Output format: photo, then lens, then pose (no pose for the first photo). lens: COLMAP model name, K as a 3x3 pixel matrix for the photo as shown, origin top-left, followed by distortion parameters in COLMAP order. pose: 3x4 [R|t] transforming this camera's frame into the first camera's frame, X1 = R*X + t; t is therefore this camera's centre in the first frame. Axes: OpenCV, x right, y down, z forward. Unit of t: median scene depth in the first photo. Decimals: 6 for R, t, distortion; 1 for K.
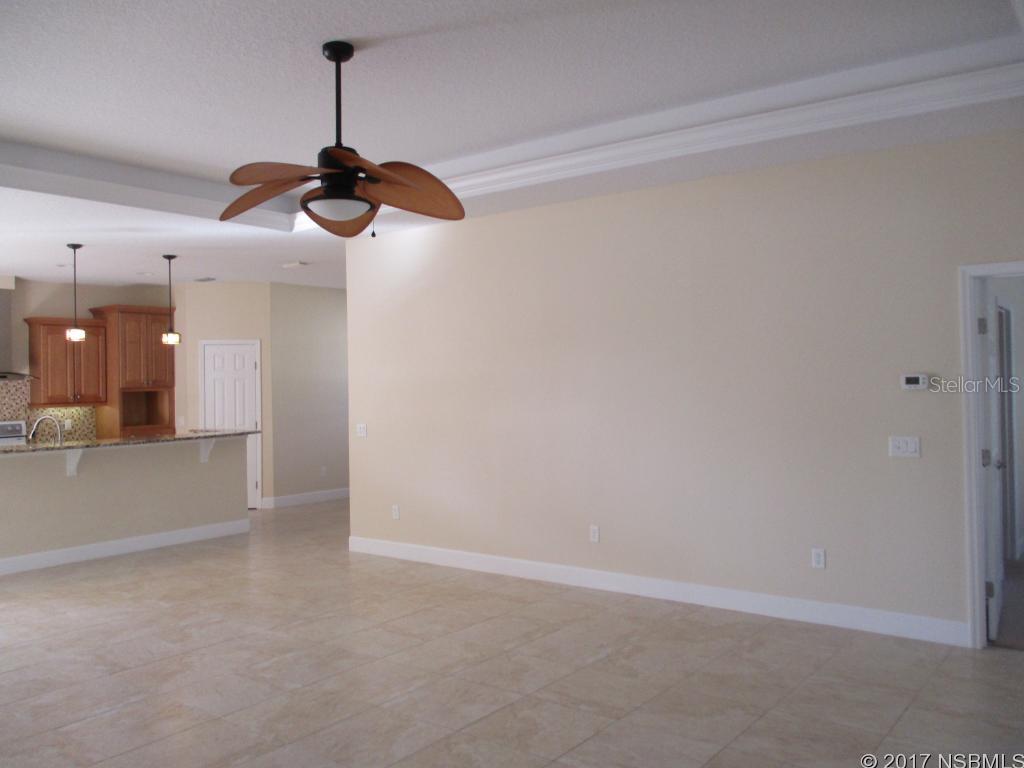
lens RADIAL K [[881.8, 0, 517.4], [0, 881.8, 352.7], [0, 0, 1]] dist [-0.031256, 0.035238]
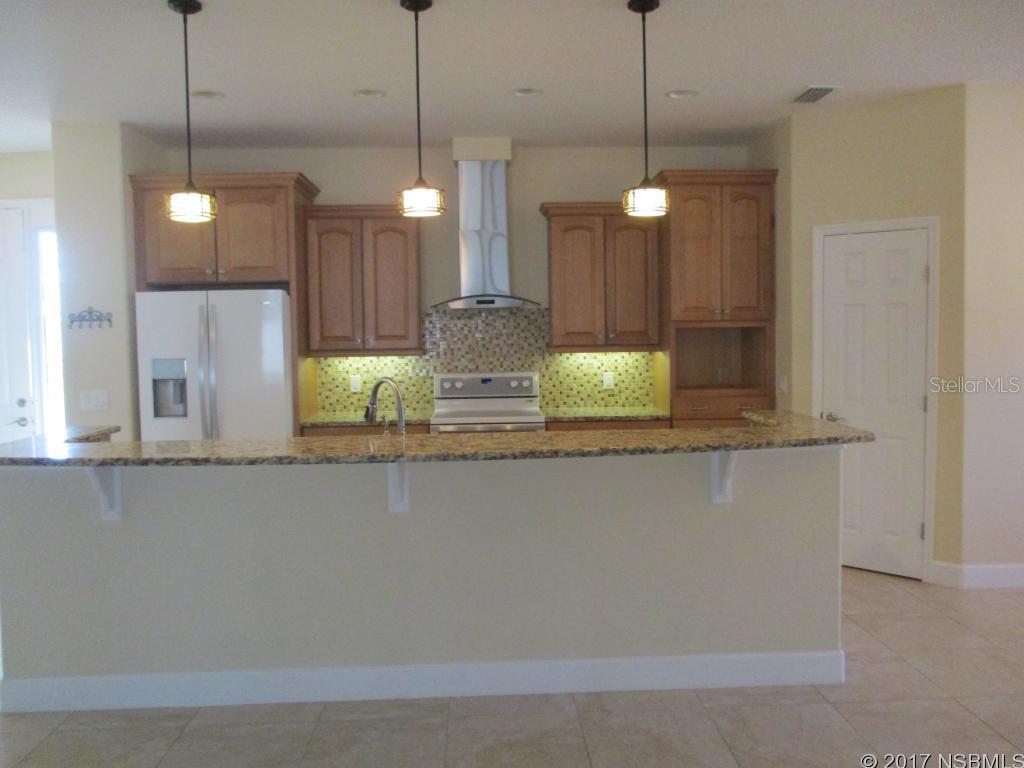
lens RADIAL K [[881.8, 0, 504.8], [0, 881.8, 385.7], [0, 0, 1]] dist [-0.031256, 0.035238]
pose [[0.627299, 0.063489, -0.776186, -0.080791], [0.025549, 0.994457, 0.101991, 0.021137], [0.778359, -0.083810, 0.622200, 0.564298]]
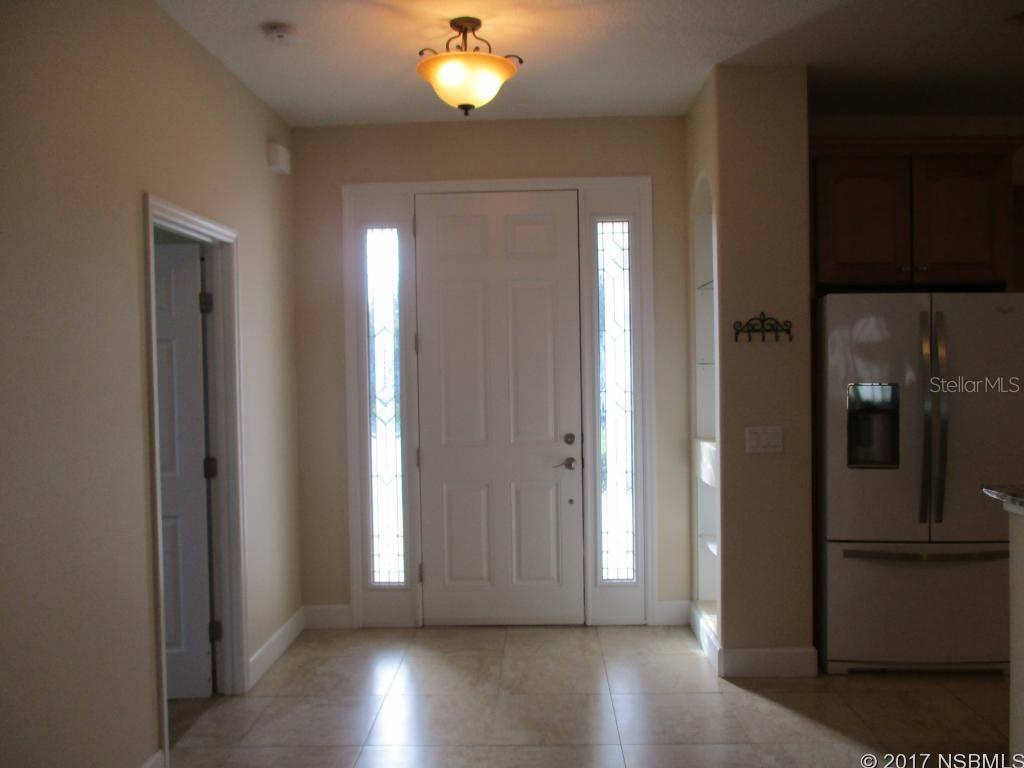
lens RADIAL K [[762.8, 0, 511.6], [0, 762.8, 387.2], [0, 0, 1]] dist [0.002712, 0.006677]
pose [[0.609983, 0.044512, -0.791164, -0.455129], [0.015082, 0.997588, 0.067754, 0.029922], [0.792271, -0.053261, 0.607840, 0.405190]]
